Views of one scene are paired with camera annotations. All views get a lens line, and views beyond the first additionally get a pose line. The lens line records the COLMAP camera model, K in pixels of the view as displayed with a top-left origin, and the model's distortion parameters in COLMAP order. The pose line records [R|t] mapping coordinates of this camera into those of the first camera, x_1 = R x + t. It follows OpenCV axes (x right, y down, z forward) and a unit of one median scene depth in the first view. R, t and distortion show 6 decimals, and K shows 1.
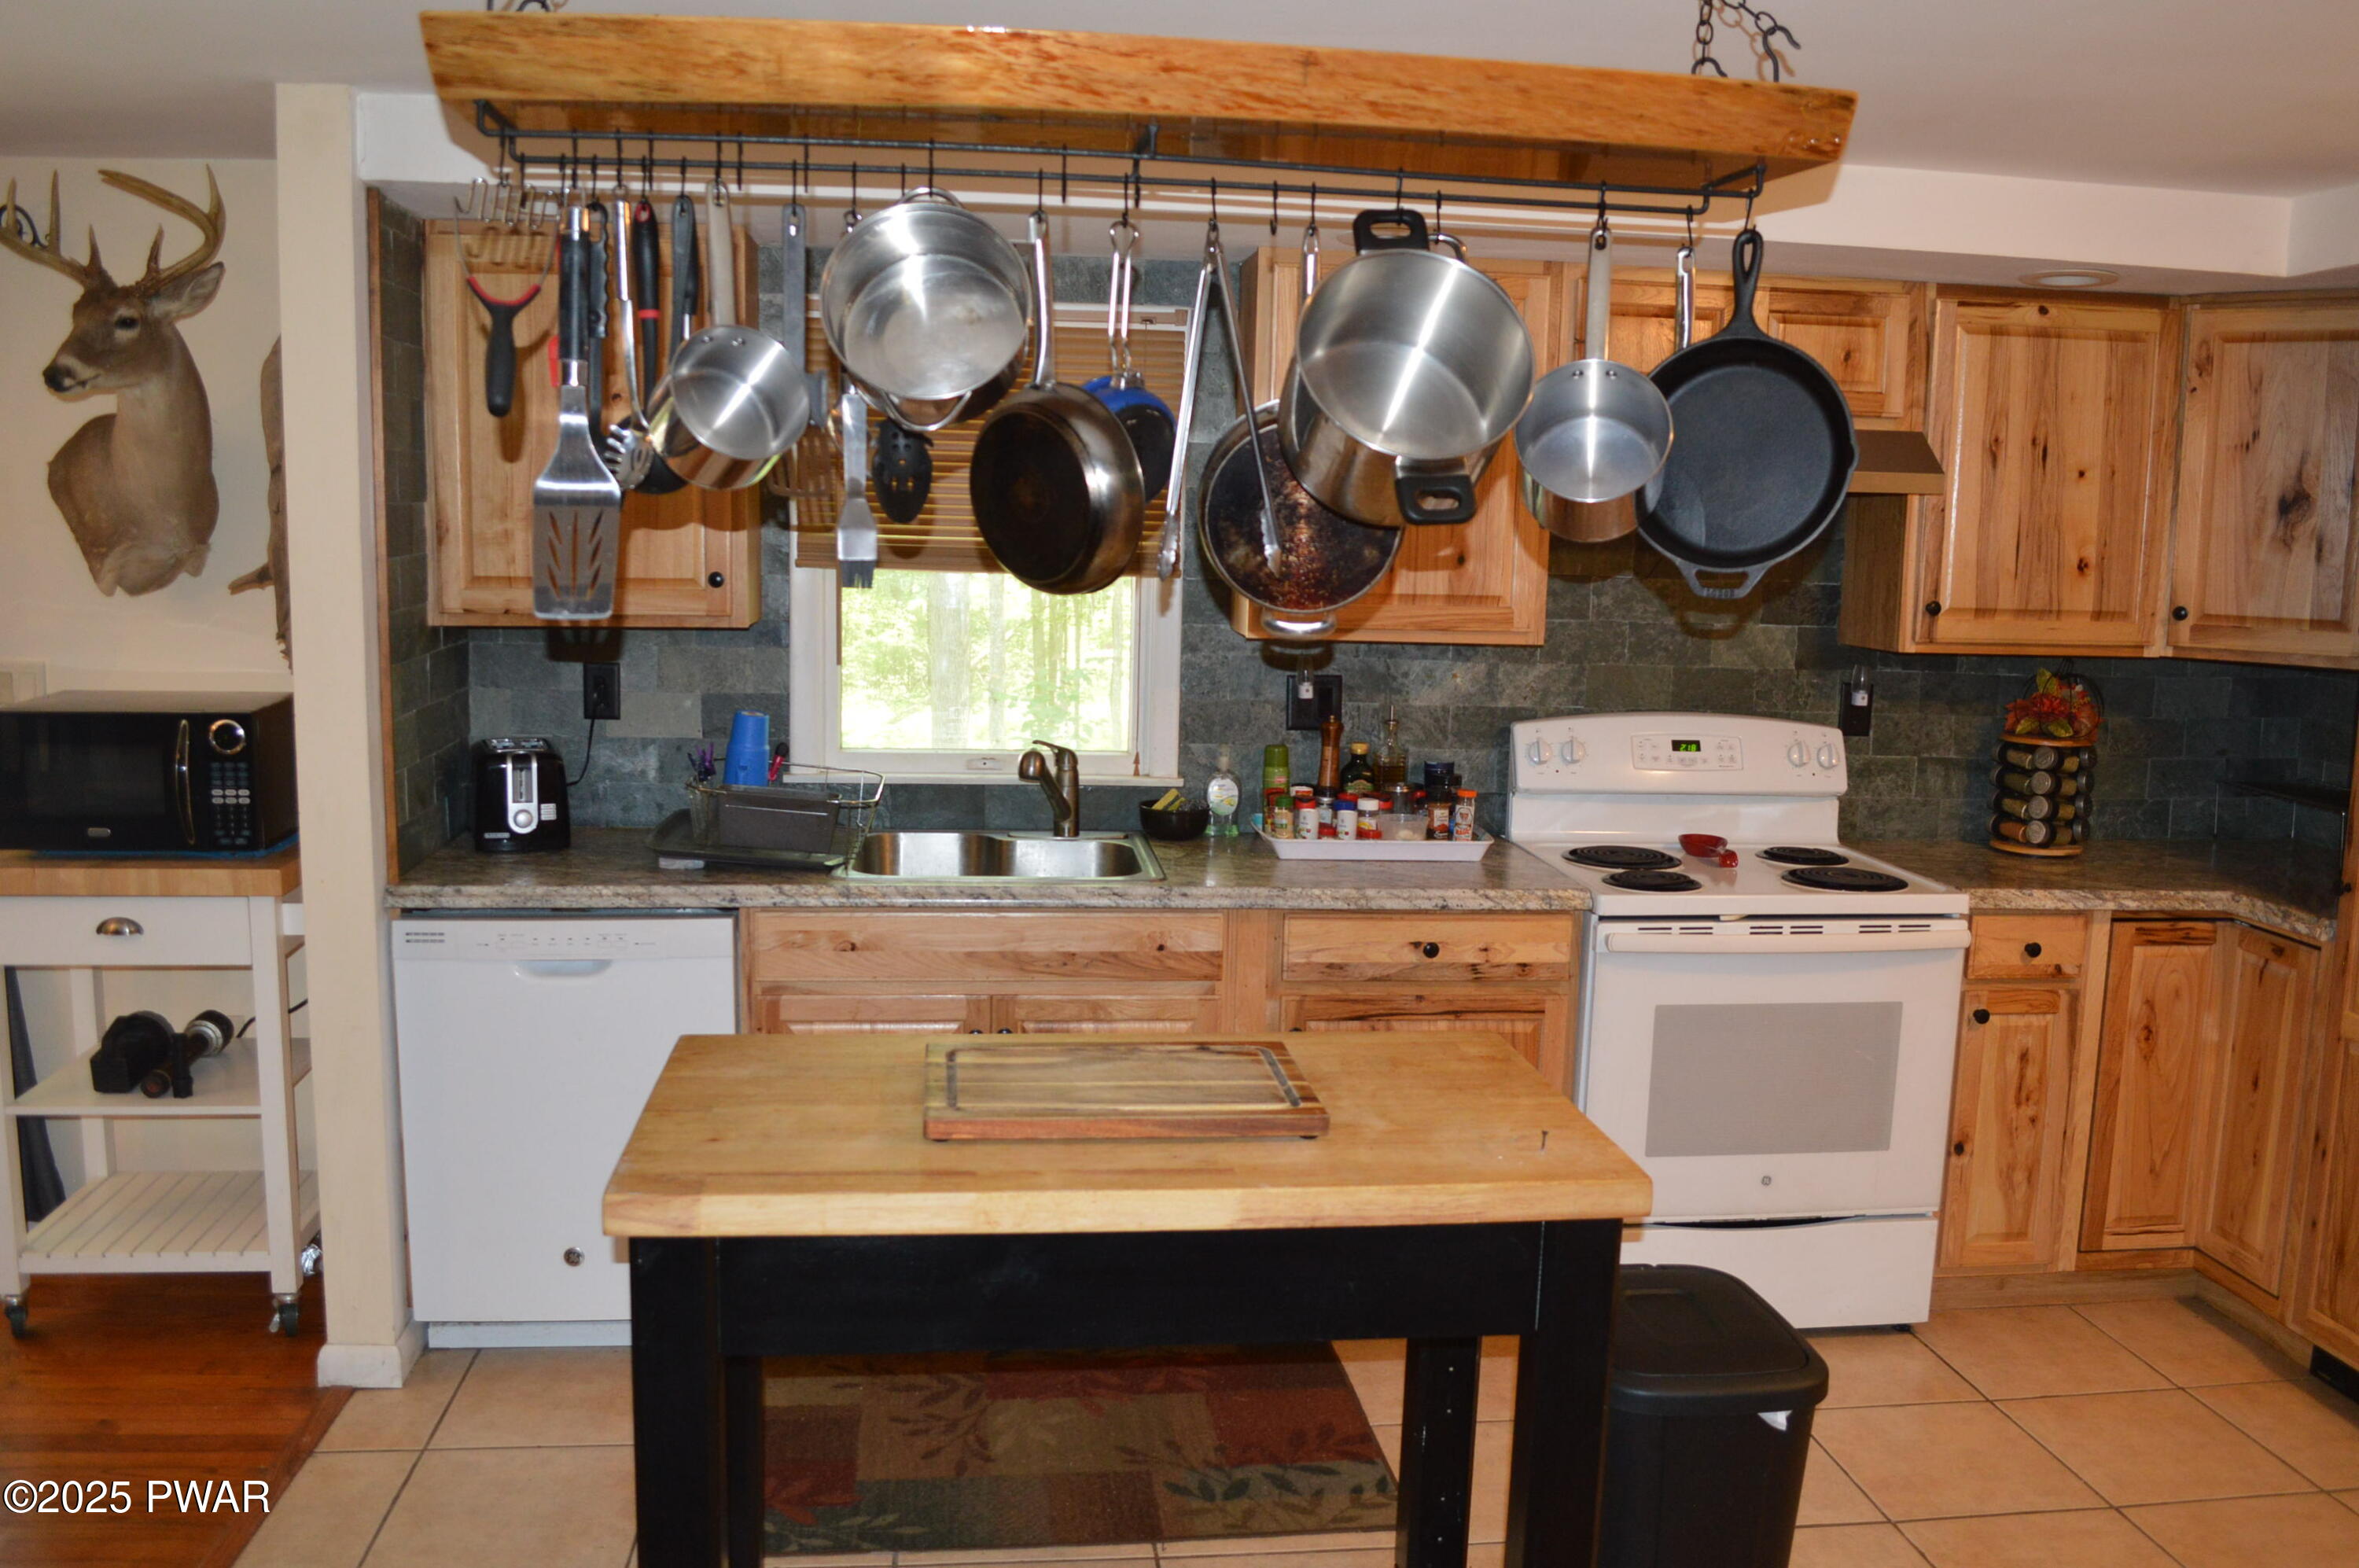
lens RADIAL K [[1887.3, 0, 1187.6], [0, 1887.3, 797.3], [0, 0, 1]] dist [-0.078609, -0.001595]
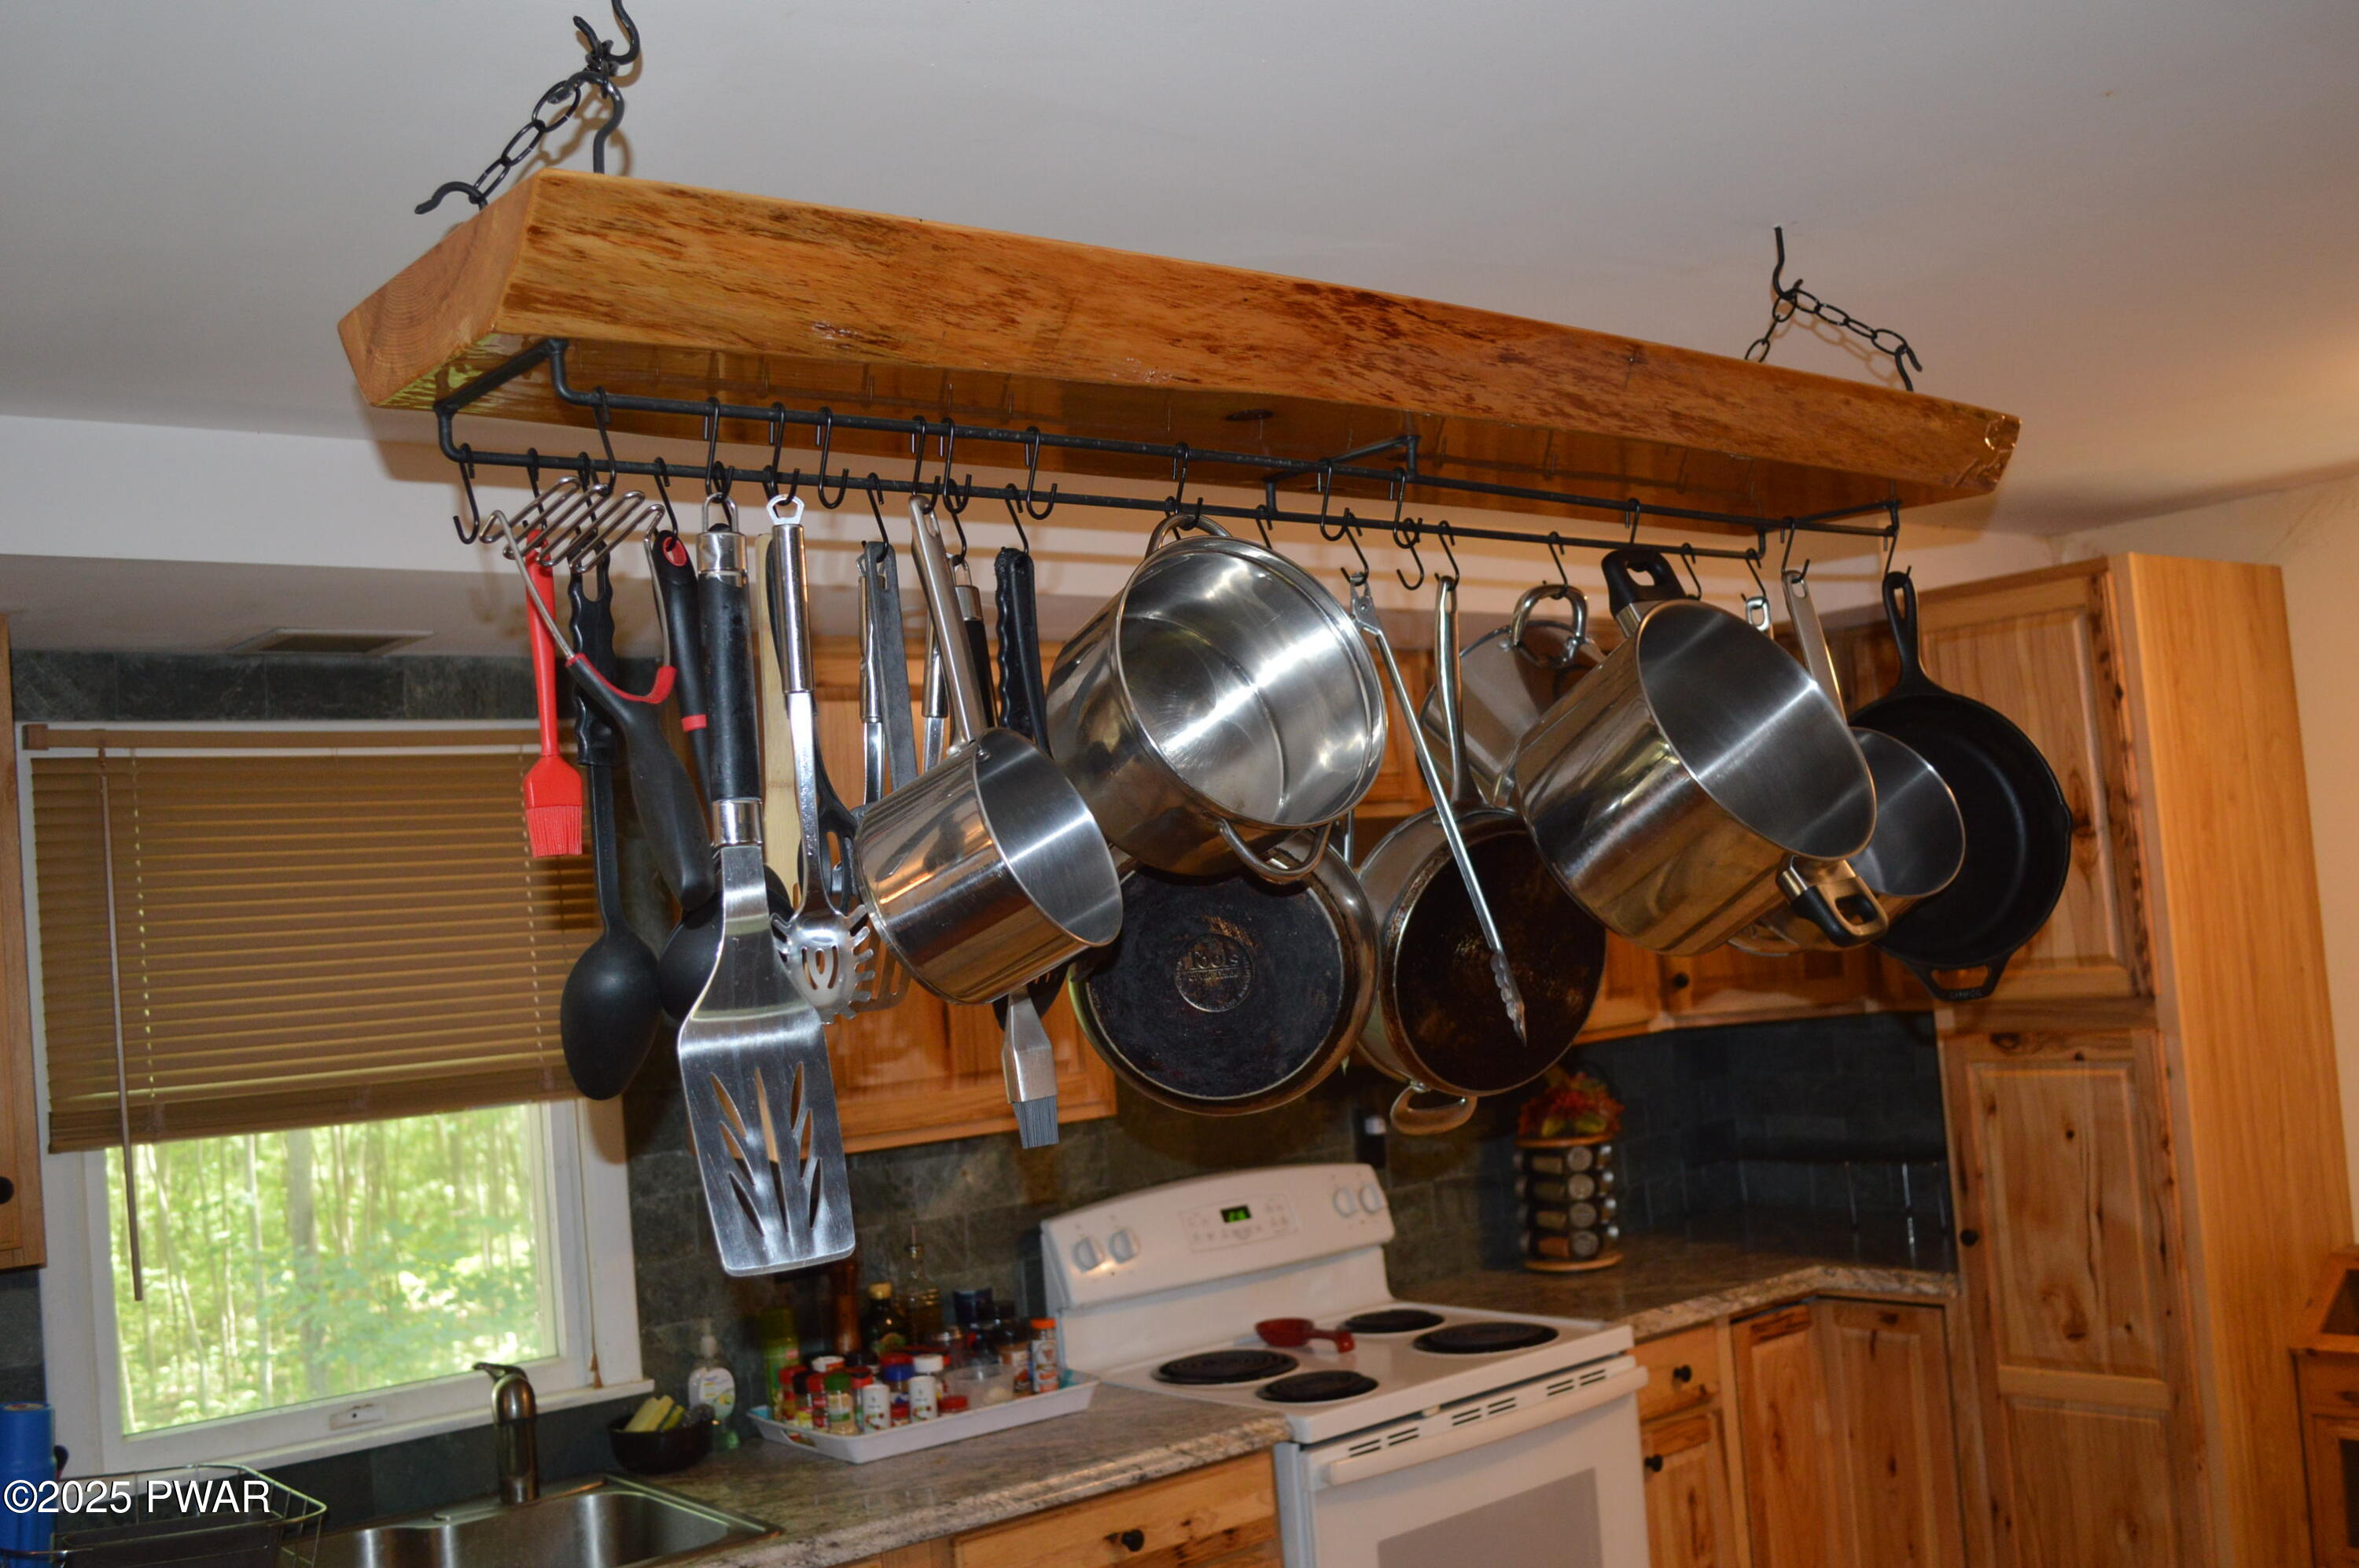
lens RADIAL K [[2217.5, 0, 1183.0], [0, 2217.5, 780.9], [0, 0, 1]] dist [-0.066629, 0.000000]
pose [[0.831301, -0.056863, 0.552907, -0.299894], [0.181358, 0.968060, -0.173115, -0.052005], [-0.525403, 0.244185, 0.815061, 0.201216]]
